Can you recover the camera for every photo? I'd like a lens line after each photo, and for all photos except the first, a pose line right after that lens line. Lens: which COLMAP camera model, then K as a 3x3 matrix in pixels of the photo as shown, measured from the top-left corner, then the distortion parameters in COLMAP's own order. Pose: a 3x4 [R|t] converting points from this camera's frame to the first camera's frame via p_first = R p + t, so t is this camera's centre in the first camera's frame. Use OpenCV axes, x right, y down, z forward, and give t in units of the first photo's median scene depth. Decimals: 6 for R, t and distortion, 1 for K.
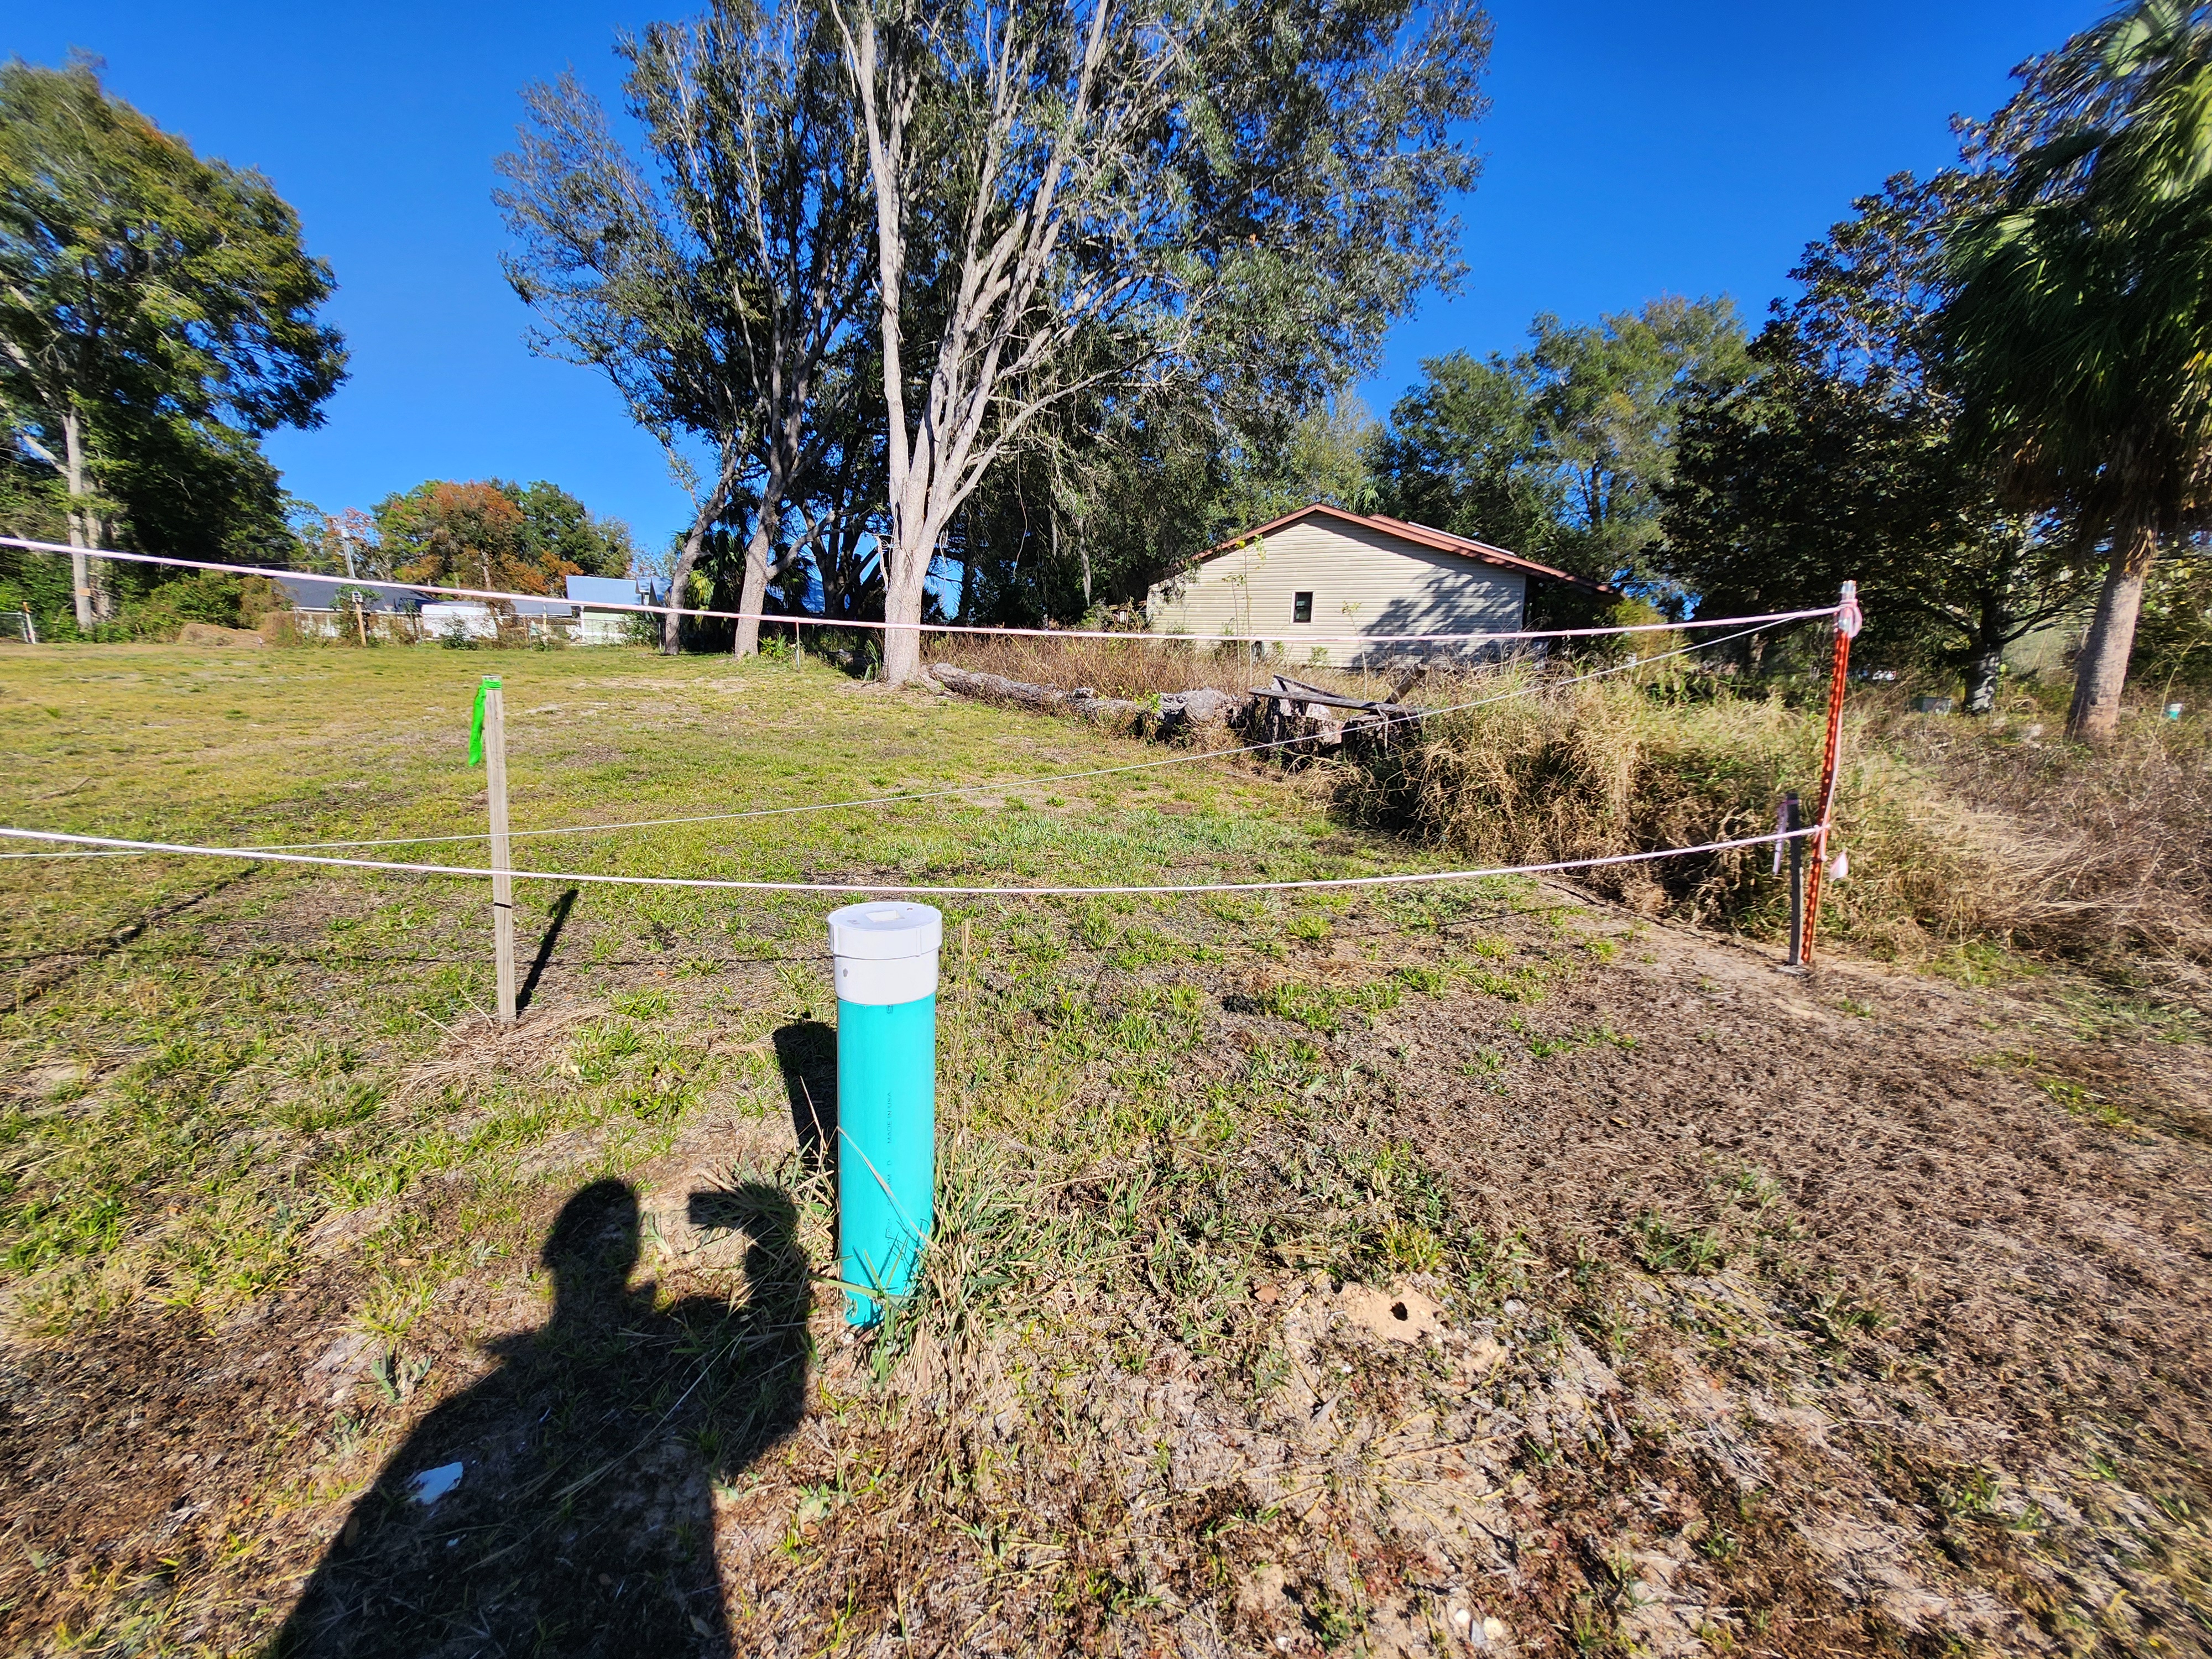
lens RADIAL K [[884.5, 0, 1113.7], [0, 884.5, 832.6], [0, 0, 1]] dist [-0.035206, 0.007788]
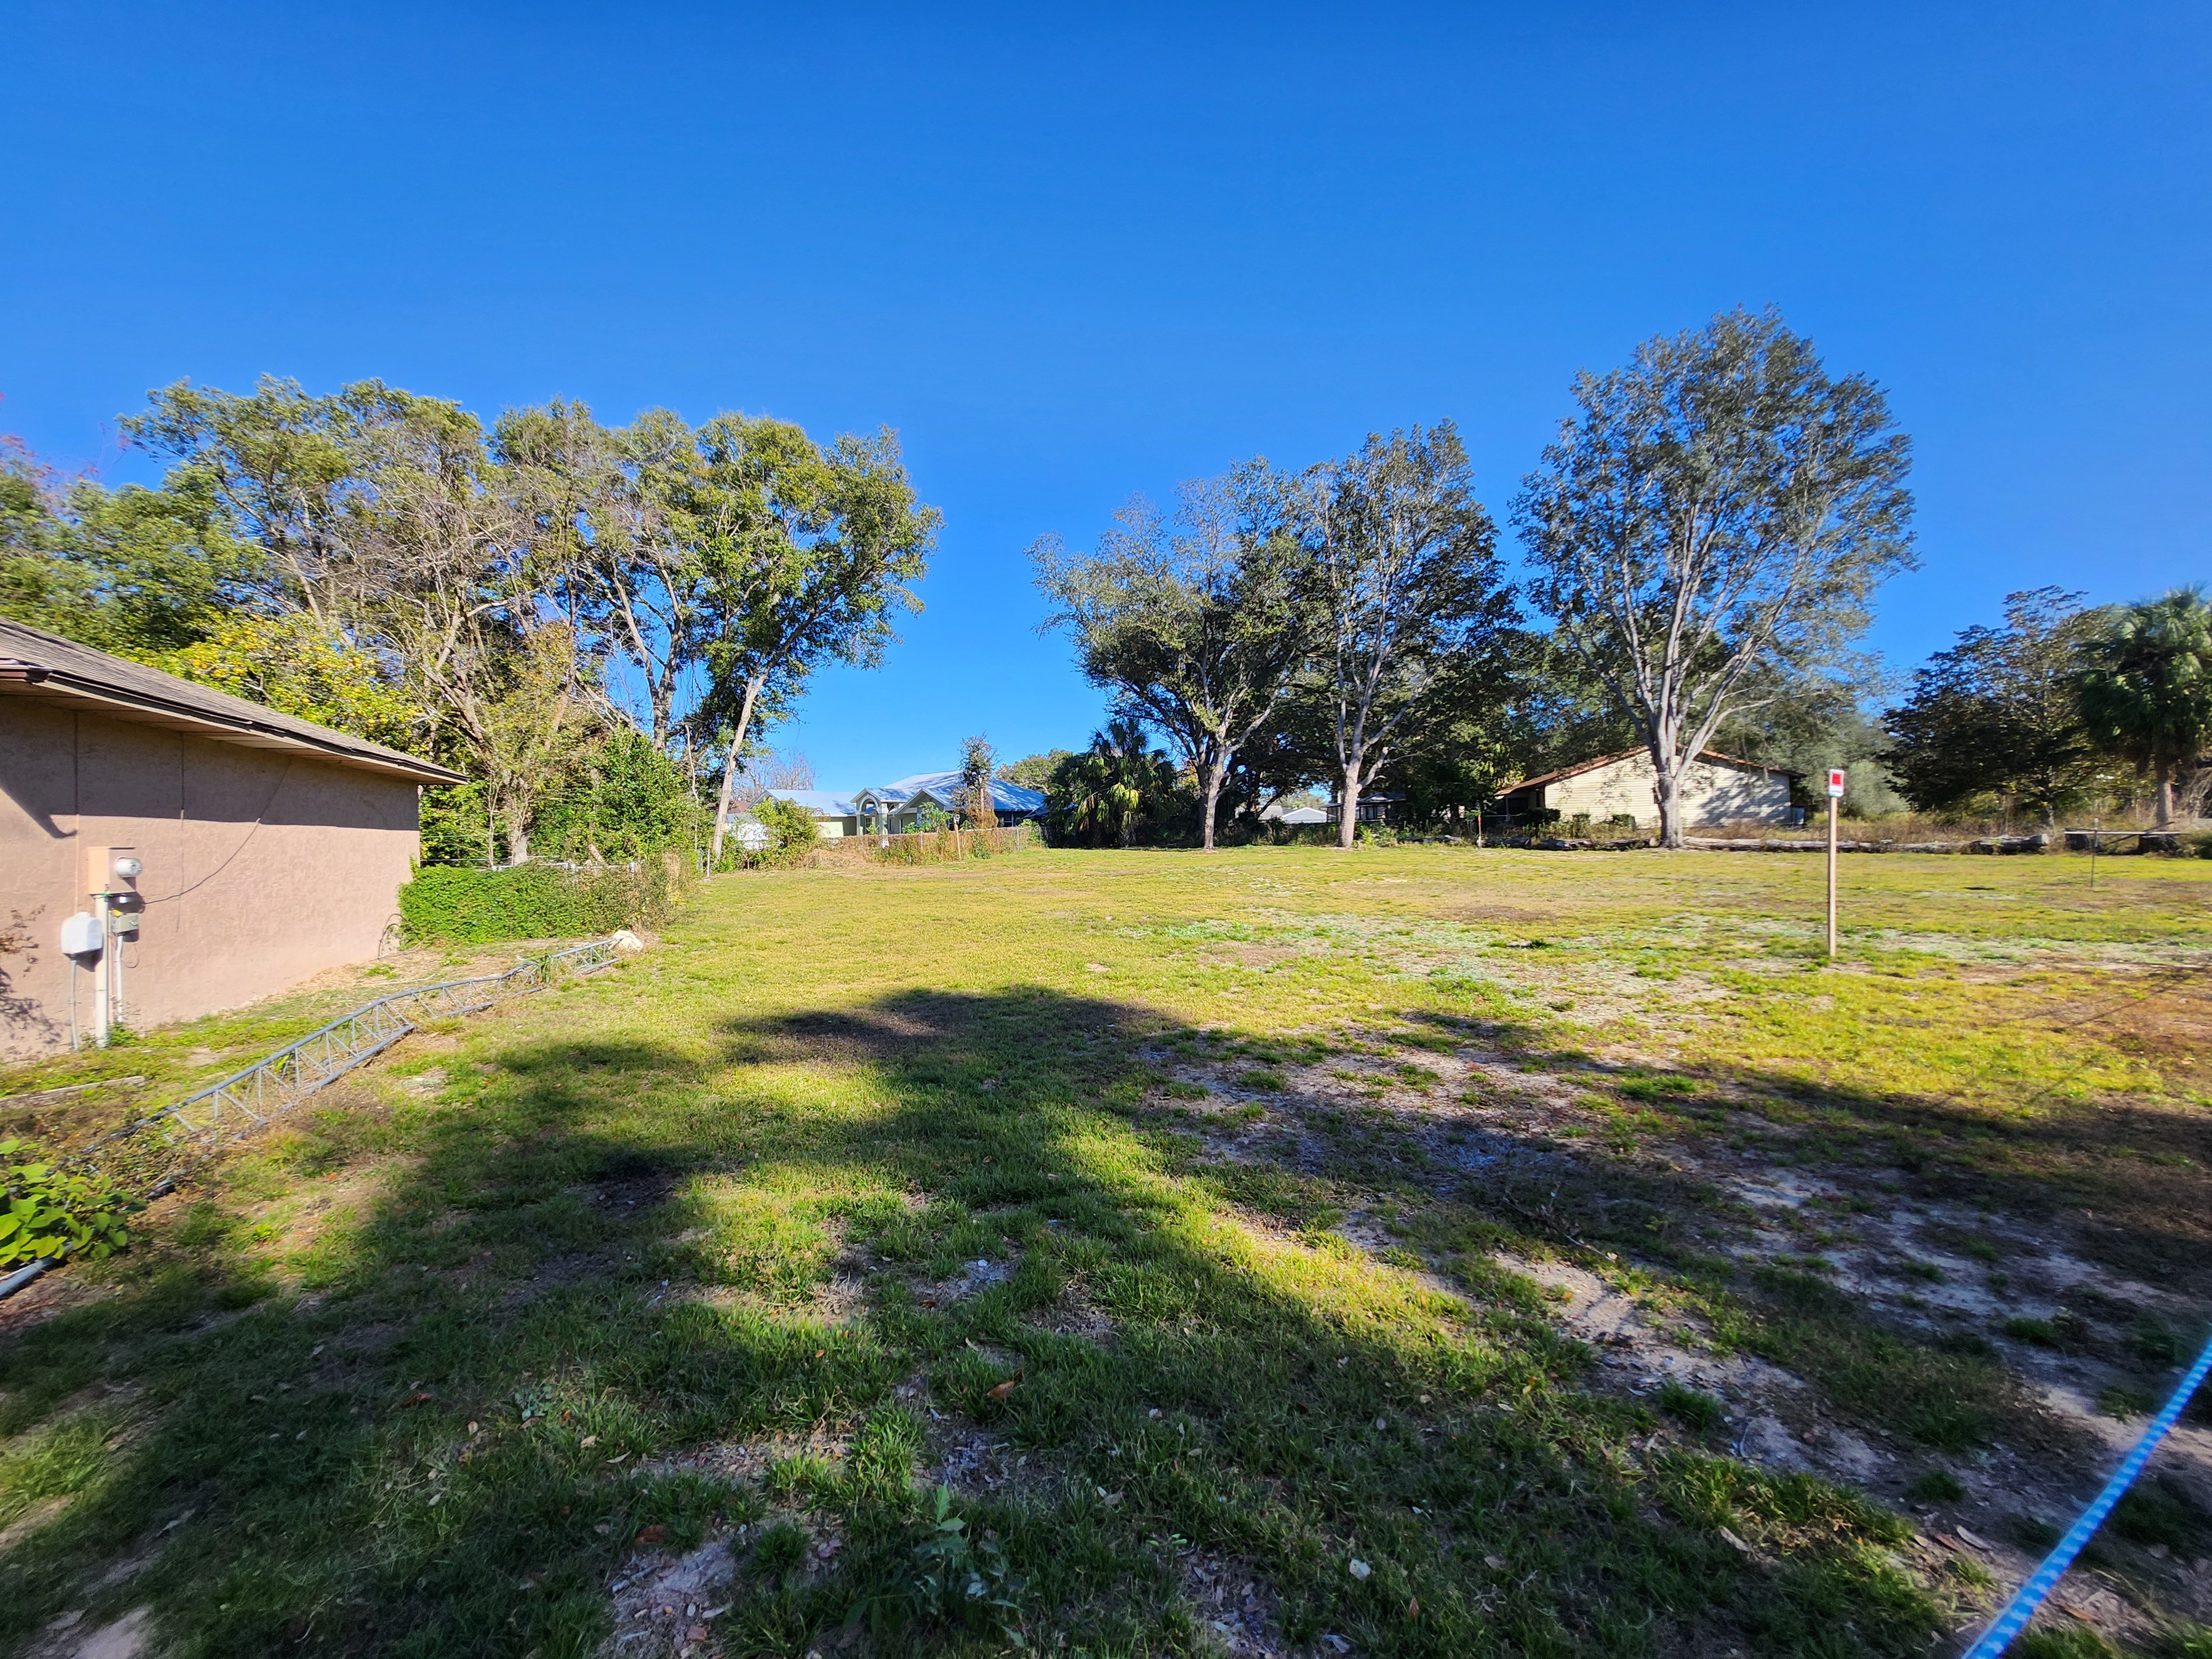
lens RADIAL K [[883.6, 0, 1099.1], [0, 883.6, 824.2], [0, 0, 1]] dist [-0.018306, -0.000593]
pose [[0.931609, -0.060373, 0.358413, -1.327683], [0.130887, 0.975675, -0.175860, -0.034031], [-0.339078, 0.210744, 0.916850, -0.197541]]
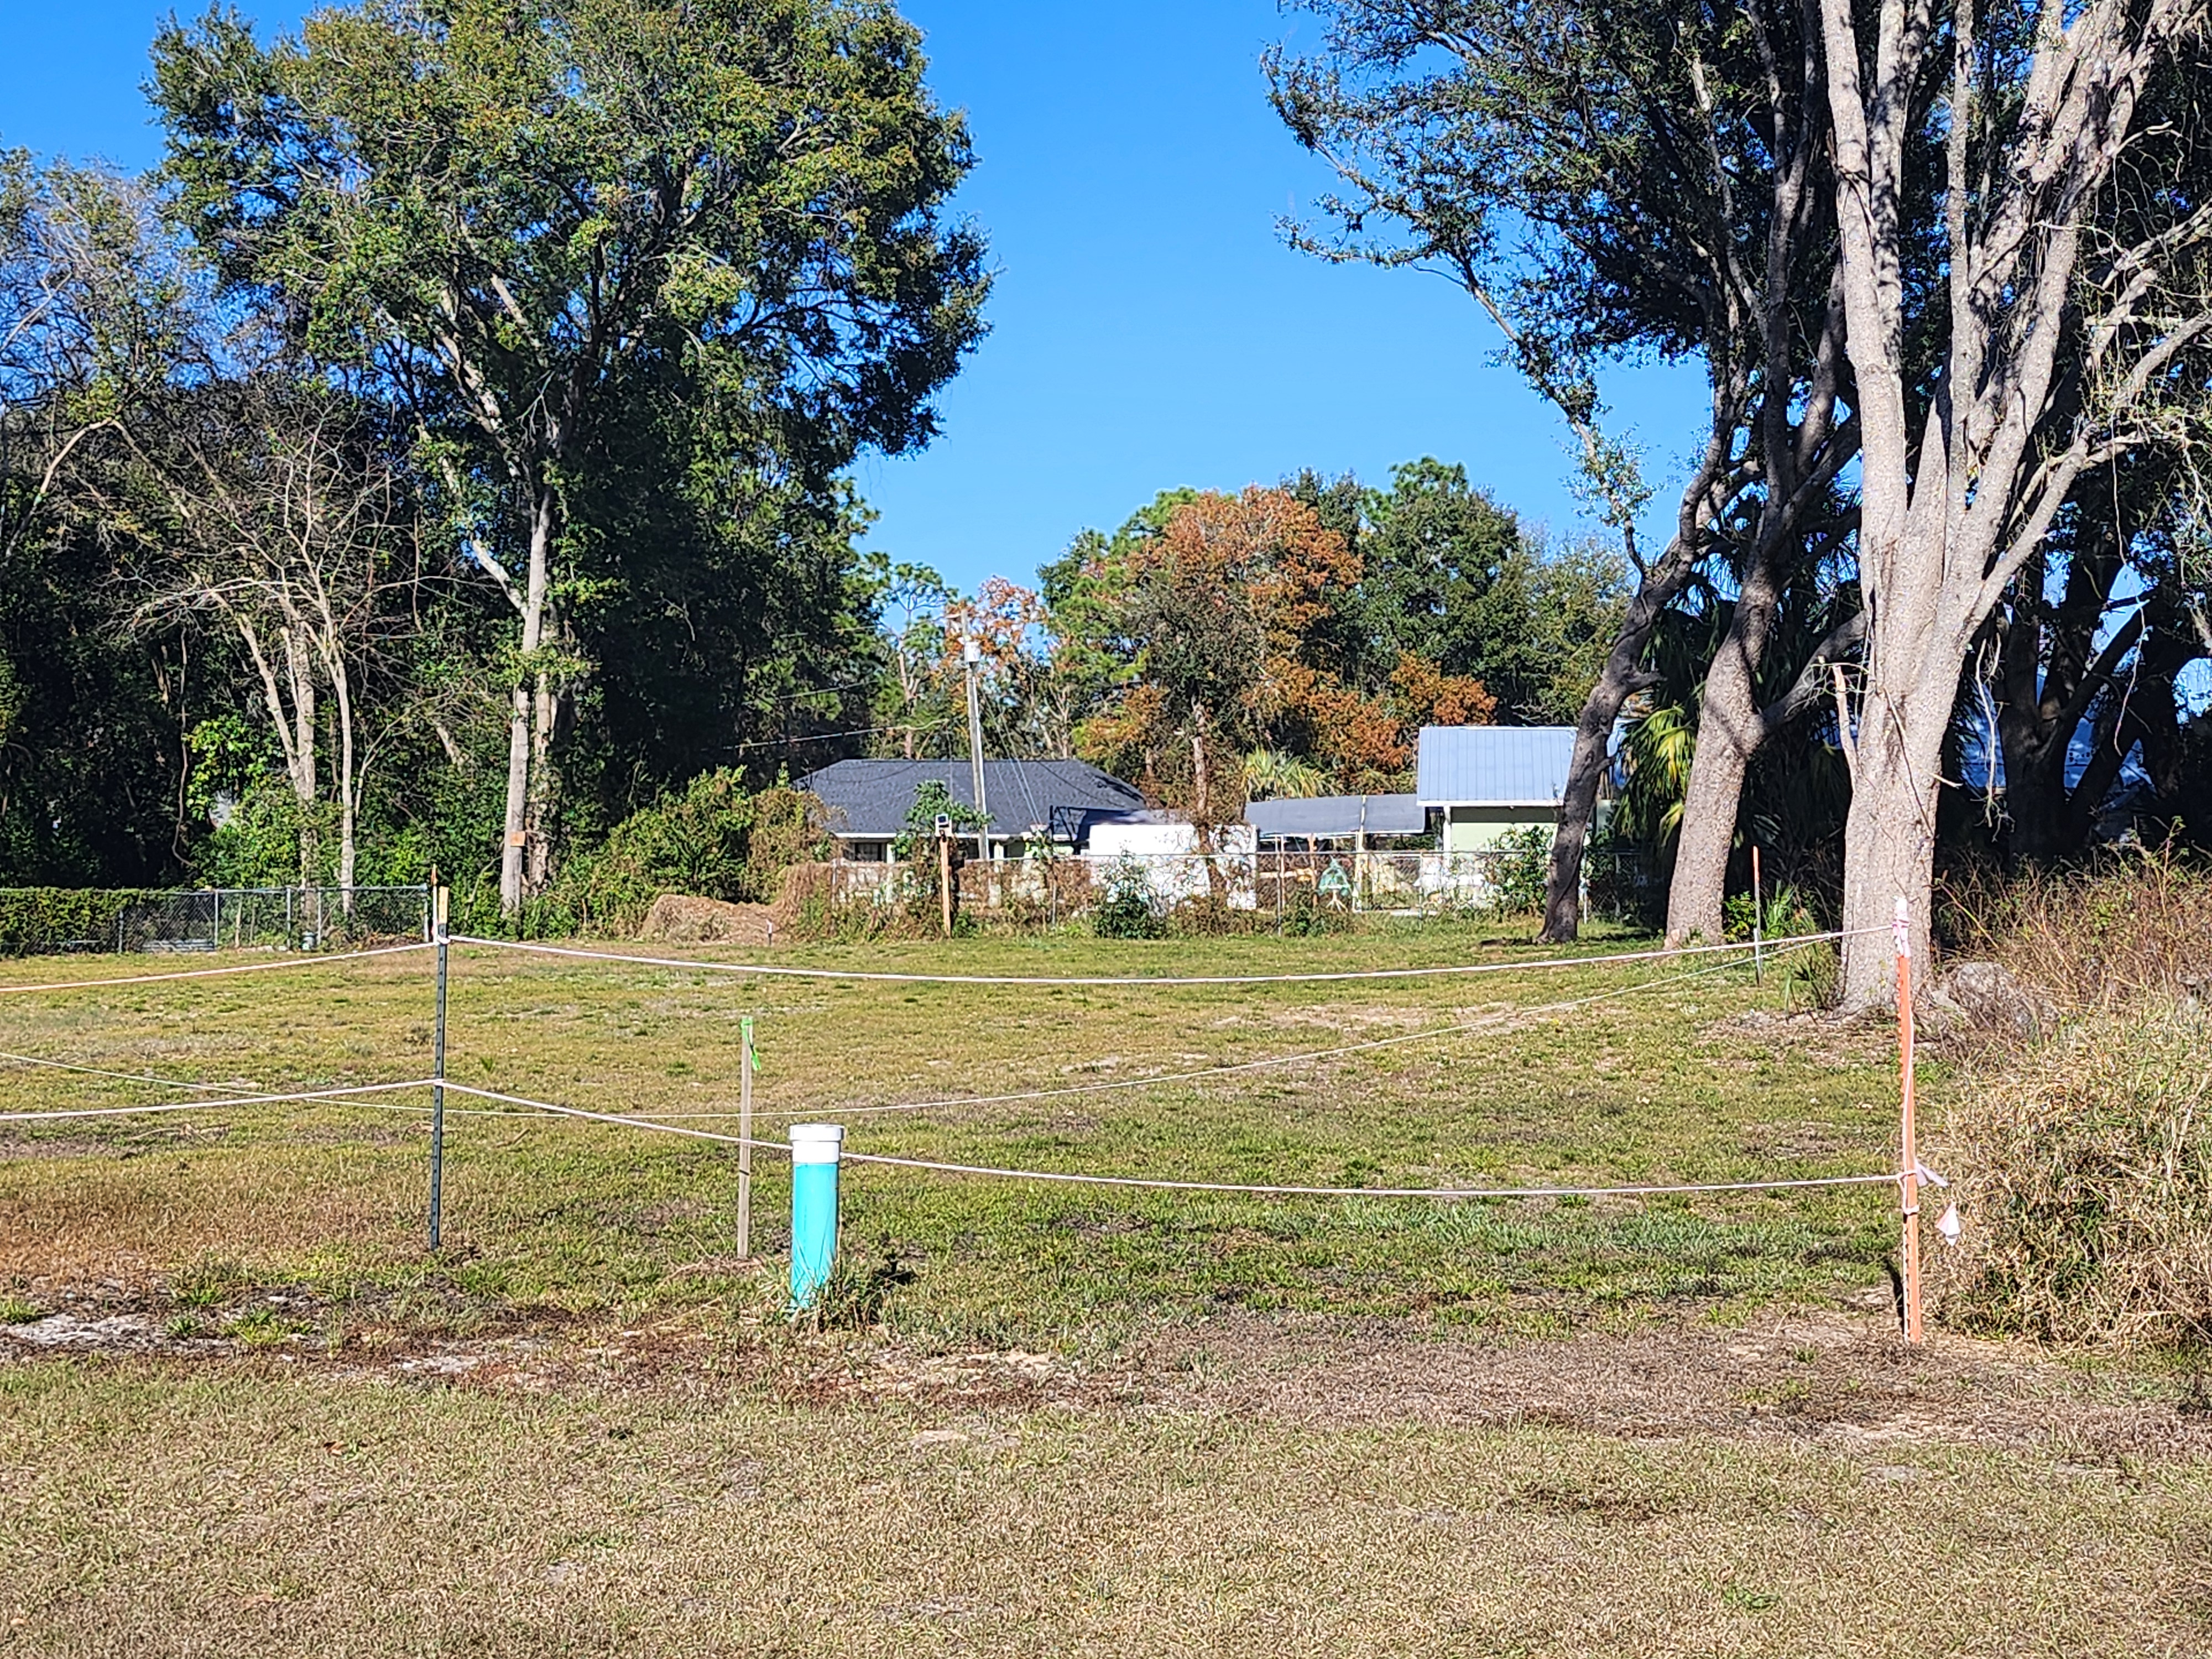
lens RADIAL K [[3289.6, 0, 1100.4], [0, 3289.6, 821.0], [0, 0, 1]] dist [0.113515, -0.061628]
pose [[0.775437, -0.048115, -0.629590, 0.291953], [-0.093802, 0.977251, -0.190215, 0.045191], [0.624419, 0.206556, 0.753283, -0.260295]]
